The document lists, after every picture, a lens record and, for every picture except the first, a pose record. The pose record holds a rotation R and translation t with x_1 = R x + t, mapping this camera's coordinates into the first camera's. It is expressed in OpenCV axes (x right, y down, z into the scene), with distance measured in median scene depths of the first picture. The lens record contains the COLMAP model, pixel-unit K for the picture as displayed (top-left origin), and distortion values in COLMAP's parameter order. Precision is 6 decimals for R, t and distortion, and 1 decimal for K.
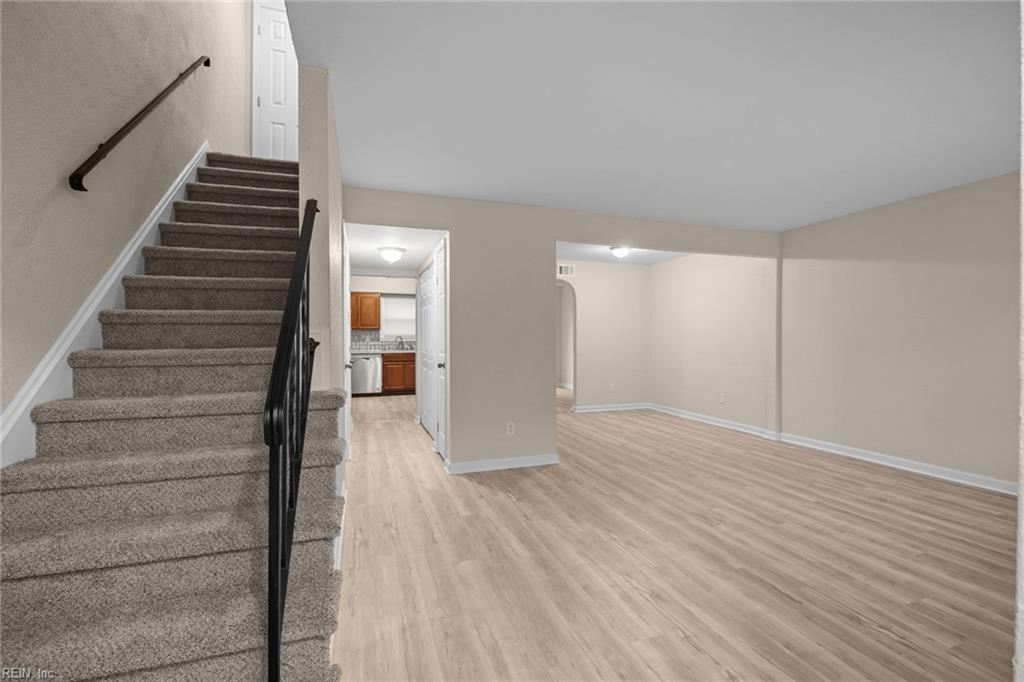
lens RADIAL K [[452.4, 0, 516.8], [0, 452.4, 339.3], [0, 0, 1]] dist [-0.012621, 0.000952]
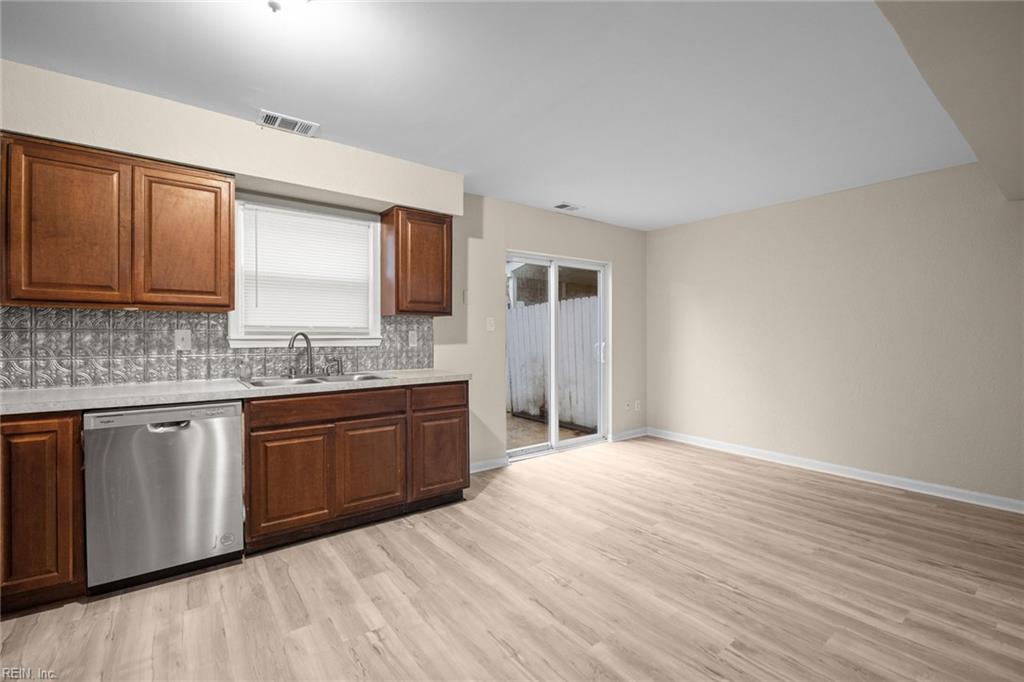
lens RADIAL K [[452.4, 0, 524.5], [0, 452.4, 337.2], [0, 0, 1]] dist [-0.012621, 0.000952]
pose [[0.946013, 0.001691, 0.324125, -0.578282], [-0.001023, 0.999997, -0.002233, -0.008391], [-0.324127, 0.001781, 0.946012, 1.765433]]
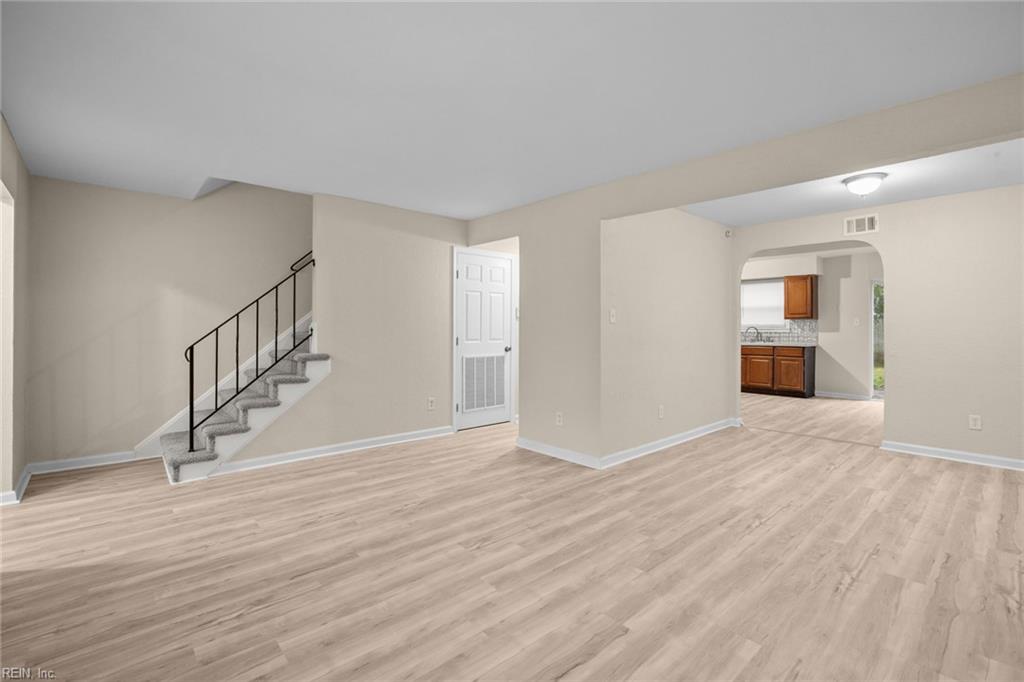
lens RADIAL K [[452.4, 0, 518.6], [0, 452.4, 304.3], [0, 0, 1]] dist [-0.012621, 0.000952]
pose [[0.391552, -0.044938, -0.919058, 1.026074], [-0.006778, 0.998639, -0.051717, -0.005412], [0.920131, 0.026479, 0.390714, 0.589191]]
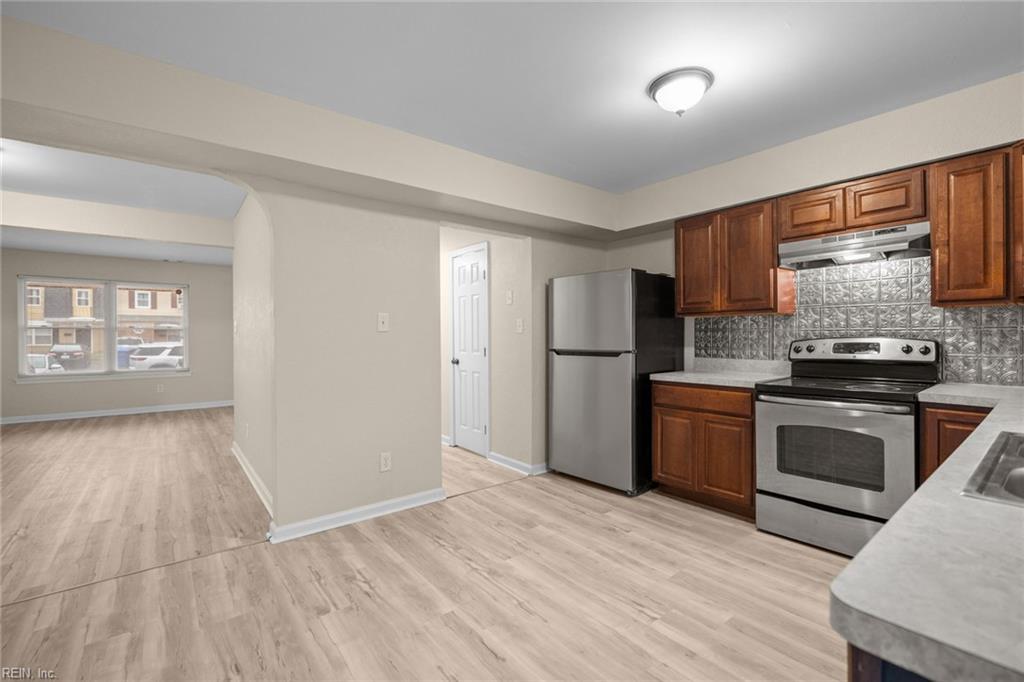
lens RADIAL K [[452.4, 0, 525.9], [0, 452.4, 339.1], [0, 0, 1]] dist [-0.012621, 0.000952]
pose [[-0.938414, 0.013804, -0.345236, -0.251832], [0.008393, 0.999817, 0.017163, -0.018704], [0.345410, 0.013208, -0.938359, 2.740241]]
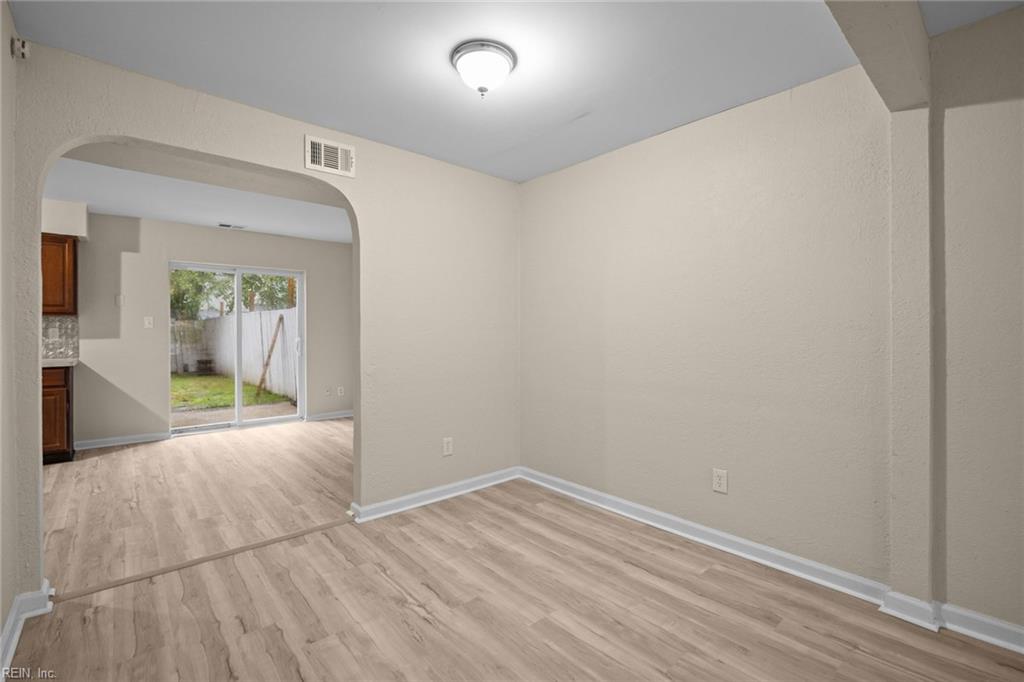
lens RADIAL K [[452.4, 0, 512.1], [0, 452.4, 338.8], [0, 0, 1]] dist [-0.012621, 0.000952]
pose [[0.924128, -0.003171, 0.382070, 0.209106], [0.000663, 0.999977, 0.006696, -0.002538], [-0.382082, -0.005935, 0.924109, 1.176045]]
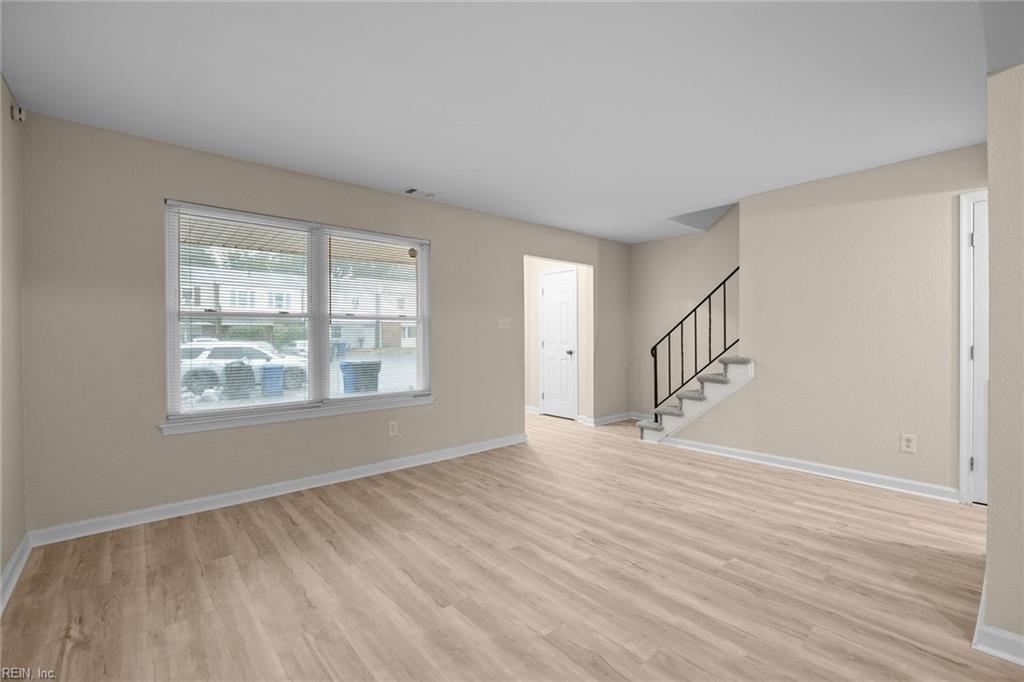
lens RADIAL K [[452.4, 0, 518.2], [0, 452.4, 329.3], [0, 0, 1]] dist [-0.012621, 0.000952]
pose [[-0.928101, 0.005204, -0.372293, 0.719239], [0.007842, 0.999954, -0.005574, -0.005377], [0.372247, -0.008093, -0.928098, 1.442476]]
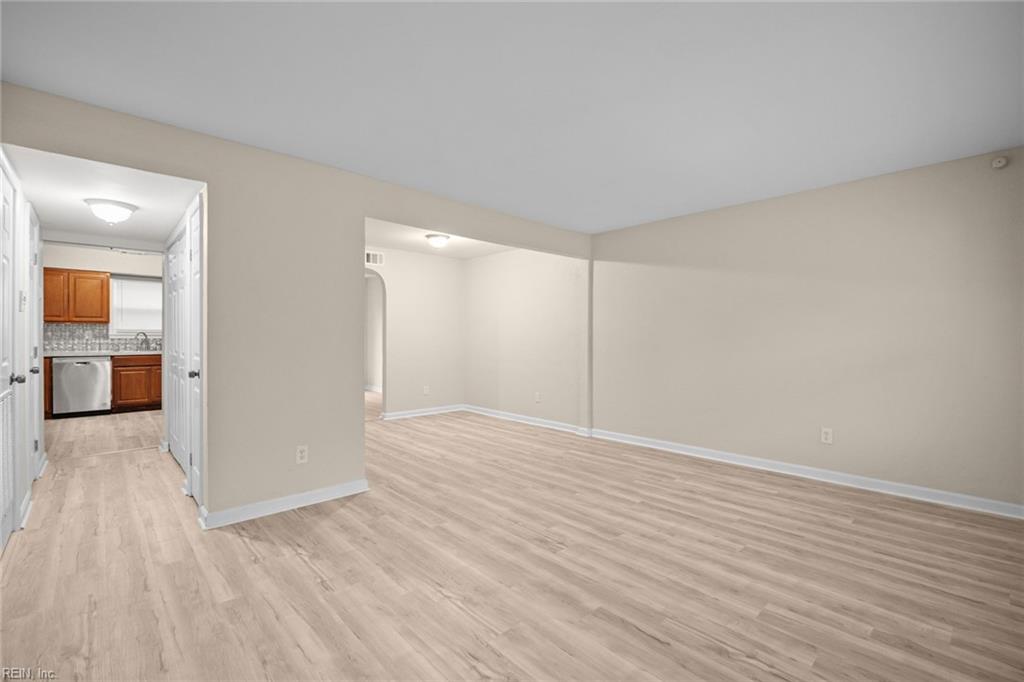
lens RADIAL K [[452.4, 0, 515.9], [0, 452.4, 336.9], [0, 0, 1]] dist [-0.012621, 0.000952]
pose [[0.912550, 0.003921, 0.408947, 0.003910], [-0.003902, 0.999992, -0.000882, -0.001793], [-0.408947, -0.000791, 0.912558, 0.183170]]
